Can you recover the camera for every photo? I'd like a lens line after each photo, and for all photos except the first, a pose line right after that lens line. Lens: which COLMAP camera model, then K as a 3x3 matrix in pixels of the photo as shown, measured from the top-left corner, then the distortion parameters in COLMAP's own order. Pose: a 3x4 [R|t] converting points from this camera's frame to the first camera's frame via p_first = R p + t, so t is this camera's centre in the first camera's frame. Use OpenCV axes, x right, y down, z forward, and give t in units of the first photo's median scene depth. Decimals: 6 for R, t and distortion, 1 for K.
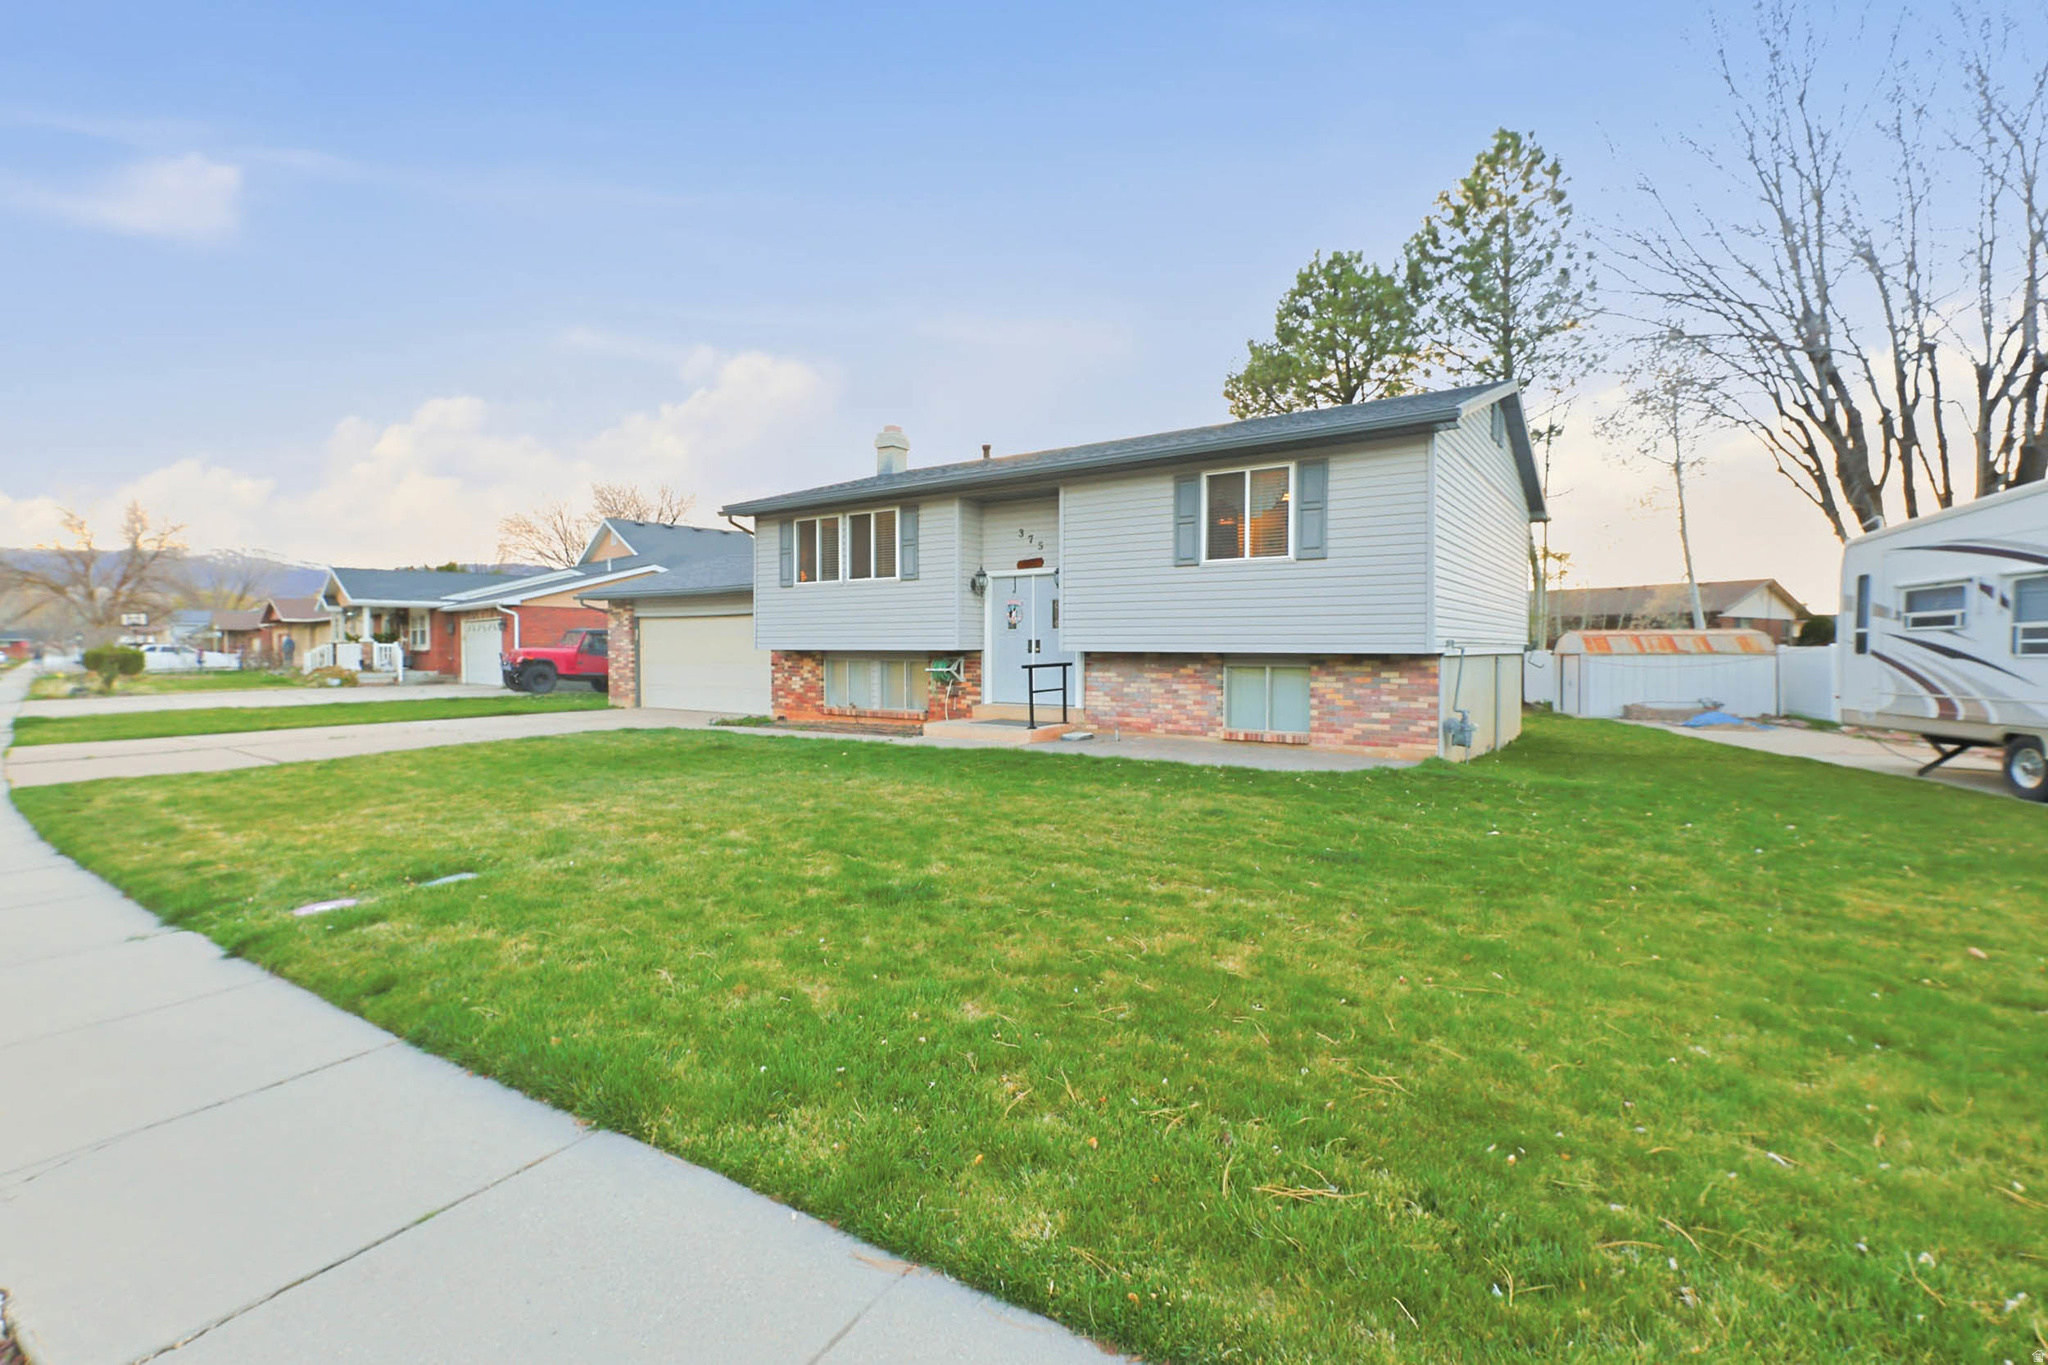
lens RADIAL K [[863.7, 0, 1026.7], [0, 863.7, 630.6], [0, 0, 1]] dist [-0.001418, -0.000279]
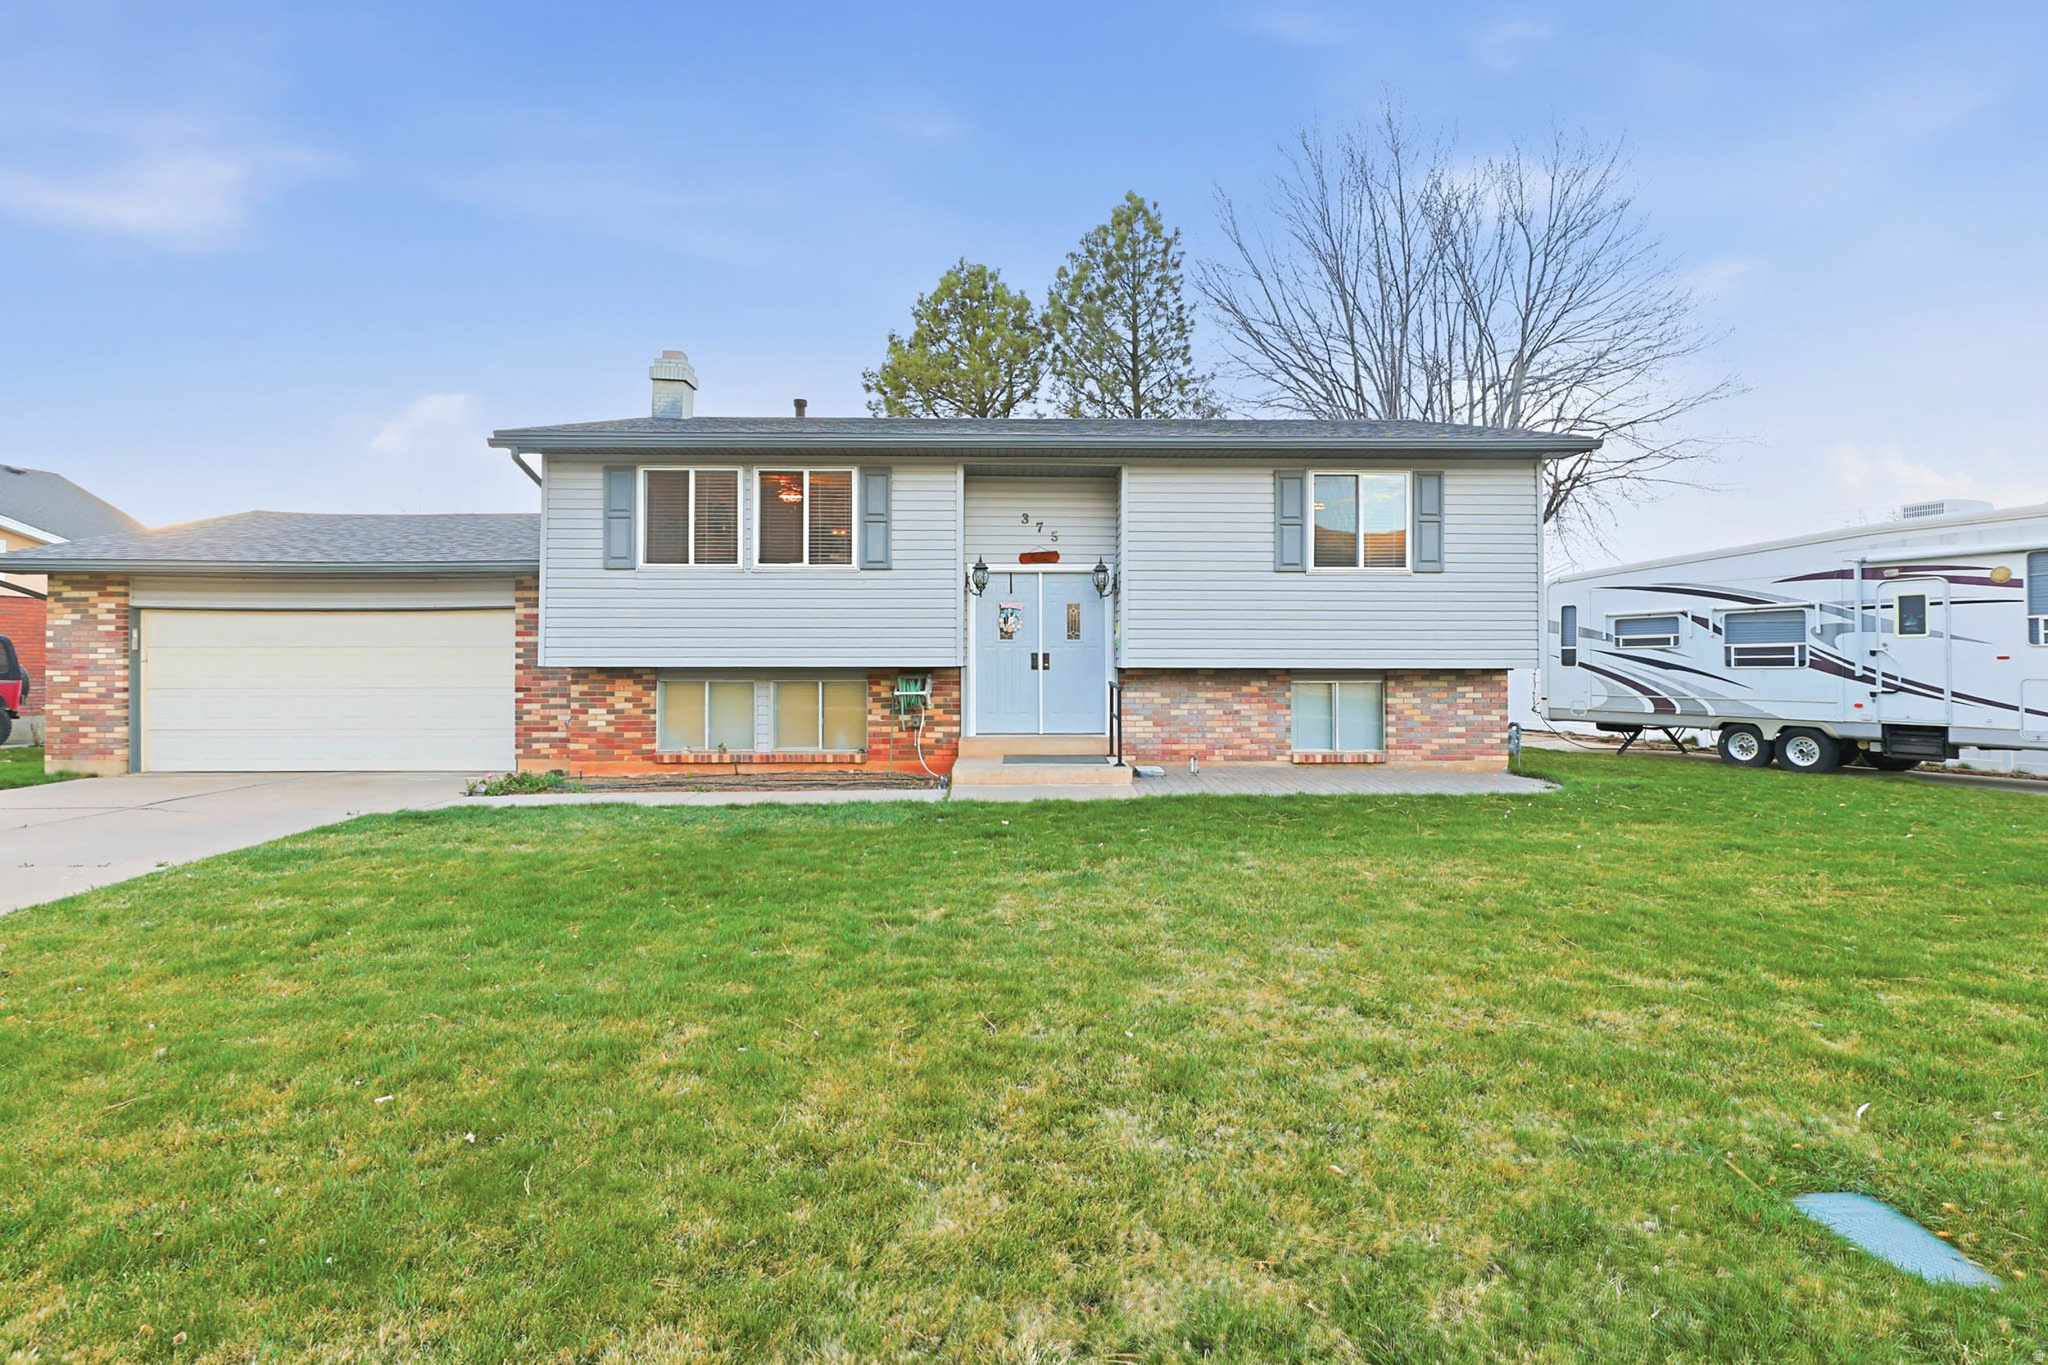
lens RADIAL K [[896.0, 0, 972.9], [0, 896.0, 619.4], [0, 0, 1]] dist [-0.001234, -0.000243]
pose [[0.823138, 0.024460, 0.567314, -0.500361], [-0.010604, 0.999560, -0.027711, 0.002976], [-0.567742, 0.016794, 0.823035, 0.343323]]
